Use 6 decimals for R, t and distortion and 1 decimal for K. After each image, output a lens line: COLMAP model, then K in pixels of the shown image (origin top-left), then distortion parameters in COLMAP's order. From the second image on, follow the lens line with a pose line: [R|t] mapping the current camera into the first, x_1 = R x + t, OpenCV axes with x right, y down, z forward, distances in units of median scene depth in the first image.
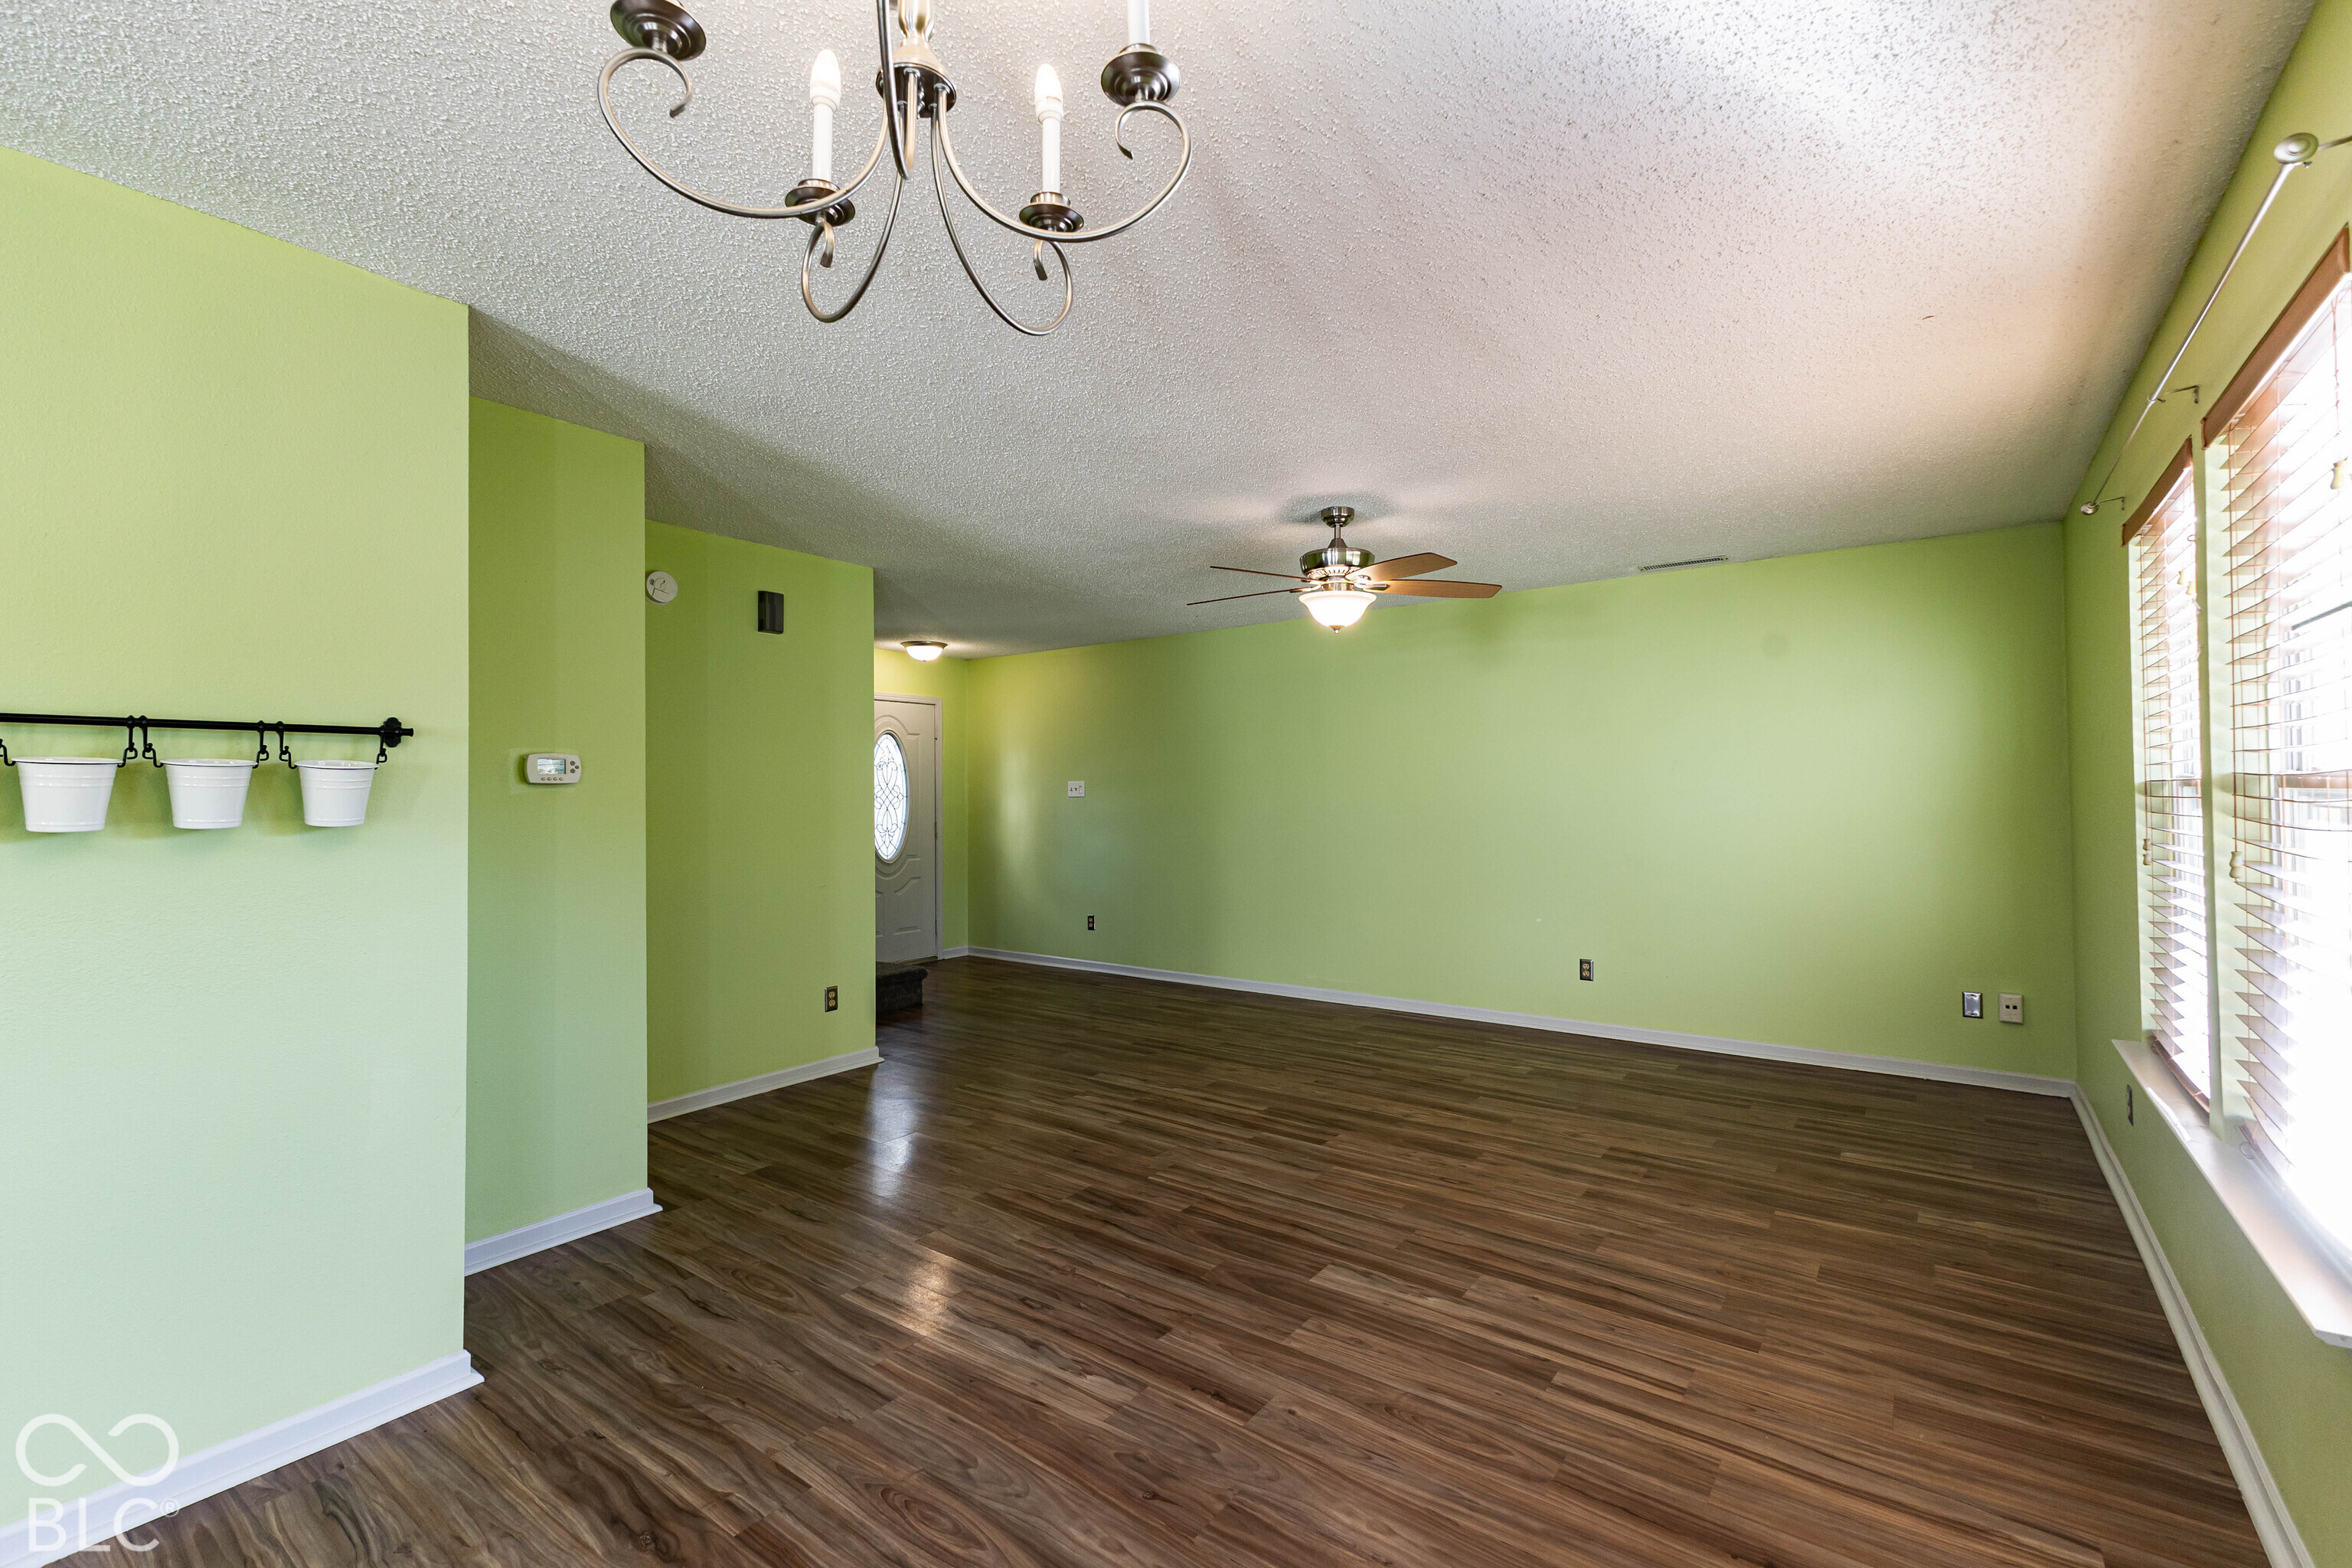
lens RADIAL K [[1014.7, 0, 1176.0], [0, 1014.7, 784.0], [0, 0, 1]] dist [0.002589, -0.000065]
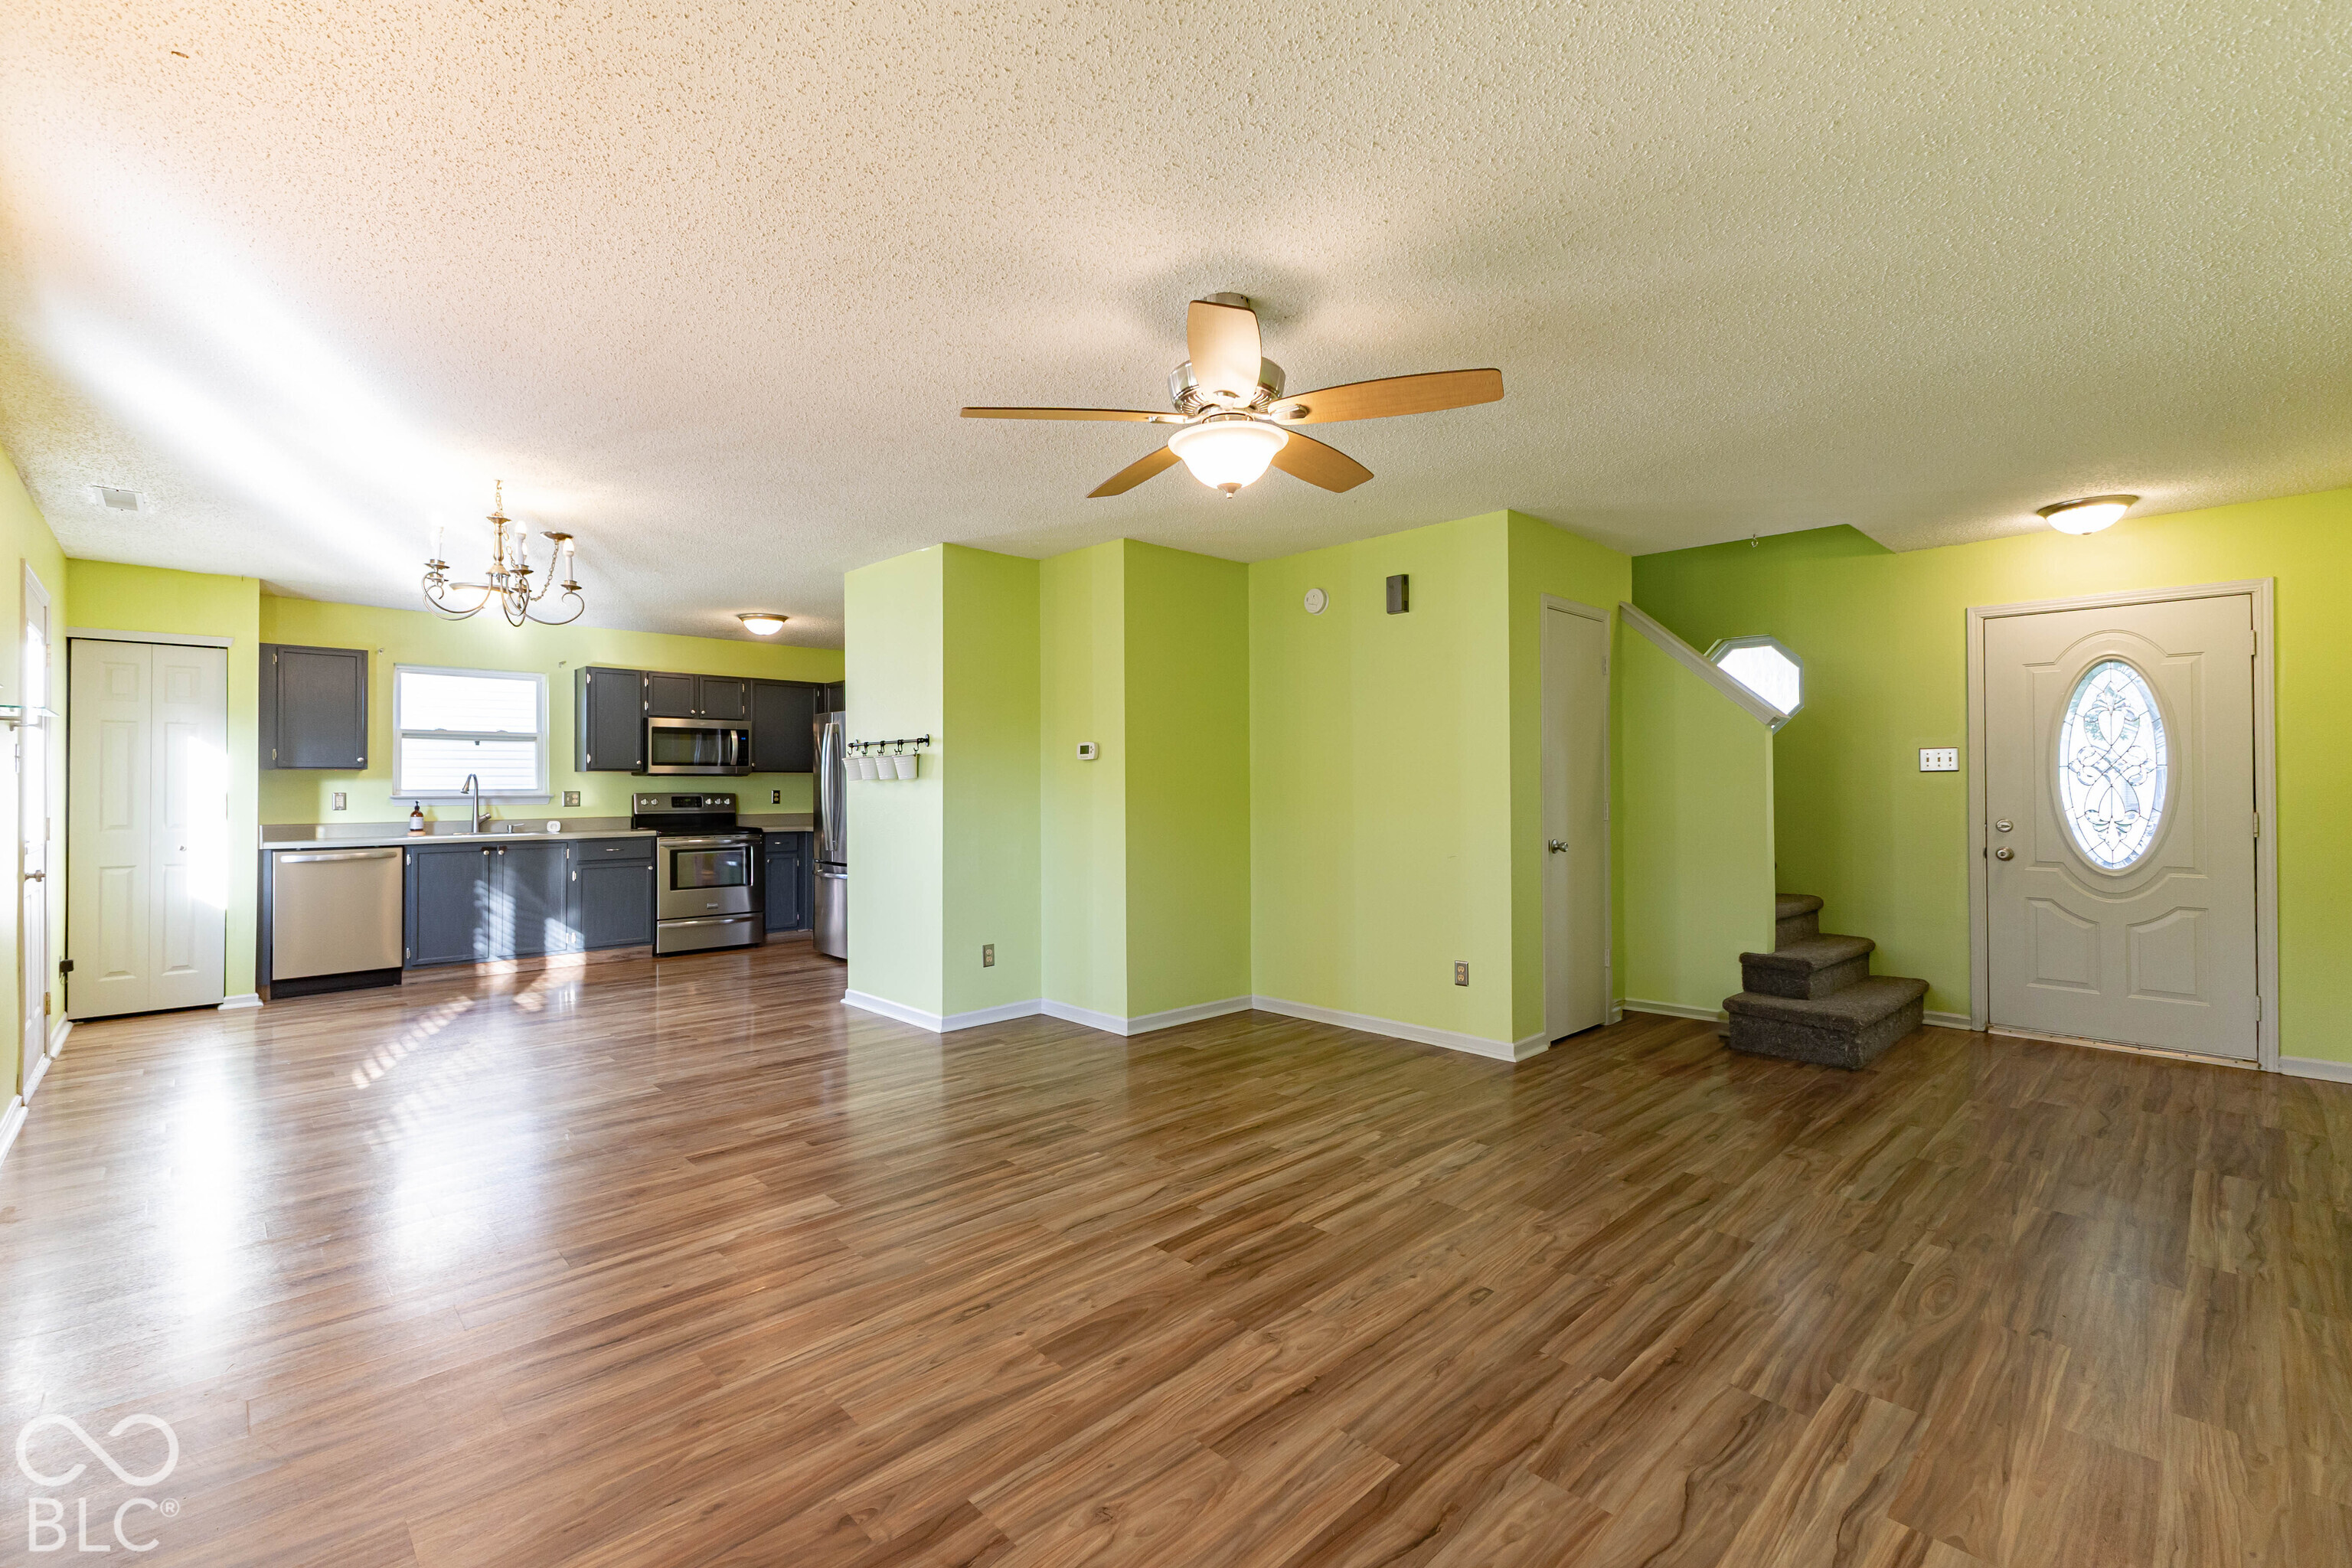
lens RADIAL K [[1014.7, 0, 1176.0], [0, 1014.7, 784.0], [0, 0, 1]] dist [0.002589, -0.000065]
pose [[-0.163946, 0.008320, -0.986434, 0.874860], [0.011951, 0.999908, 0.006447, 0.028991], [0.986397, -0.010732, -0.164030, 1.182936]]
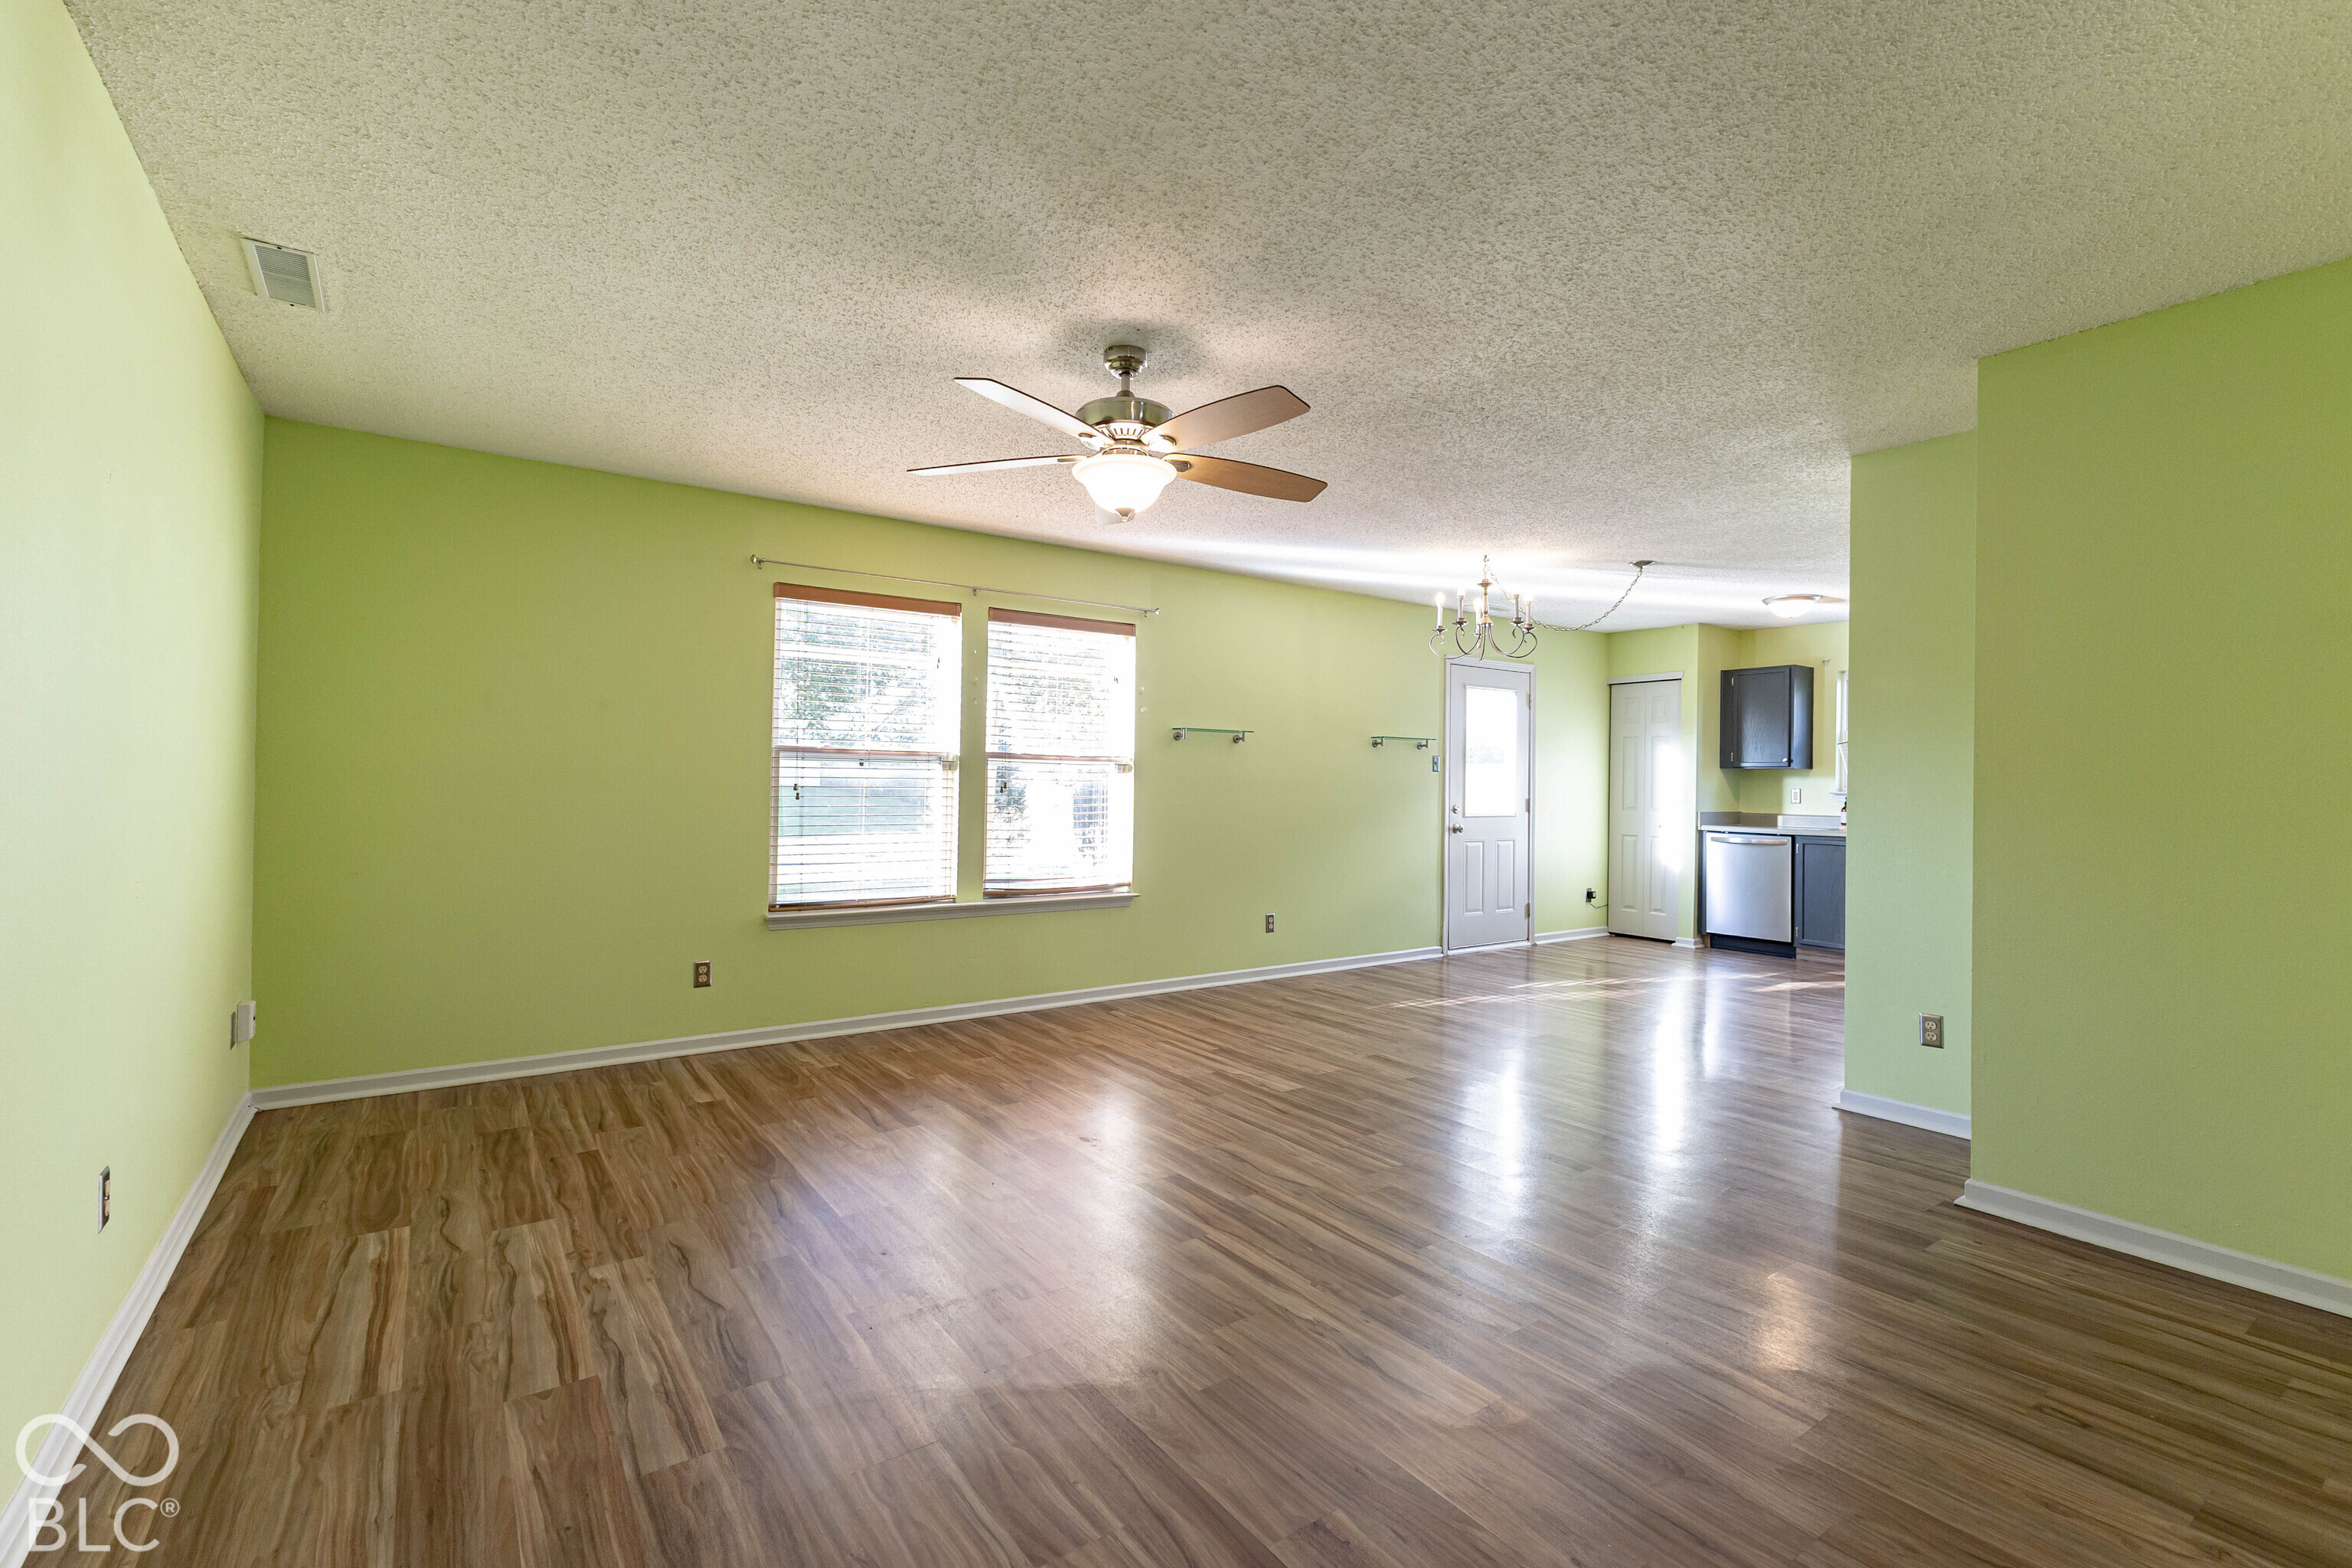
lens RADIAL K [[1055.3, 0, 1176.0], [0, 1055.3, 784.0], [0, 0, 1]] dist [0.001057, 0.012769]
pose [[-0.950535, -0.003230, 0.310600, -0.122907], [-0.005141, 0.999973, -0.005336, 0.048424], [-0.310574, -0.006669, -0.950526, 1.885353]]
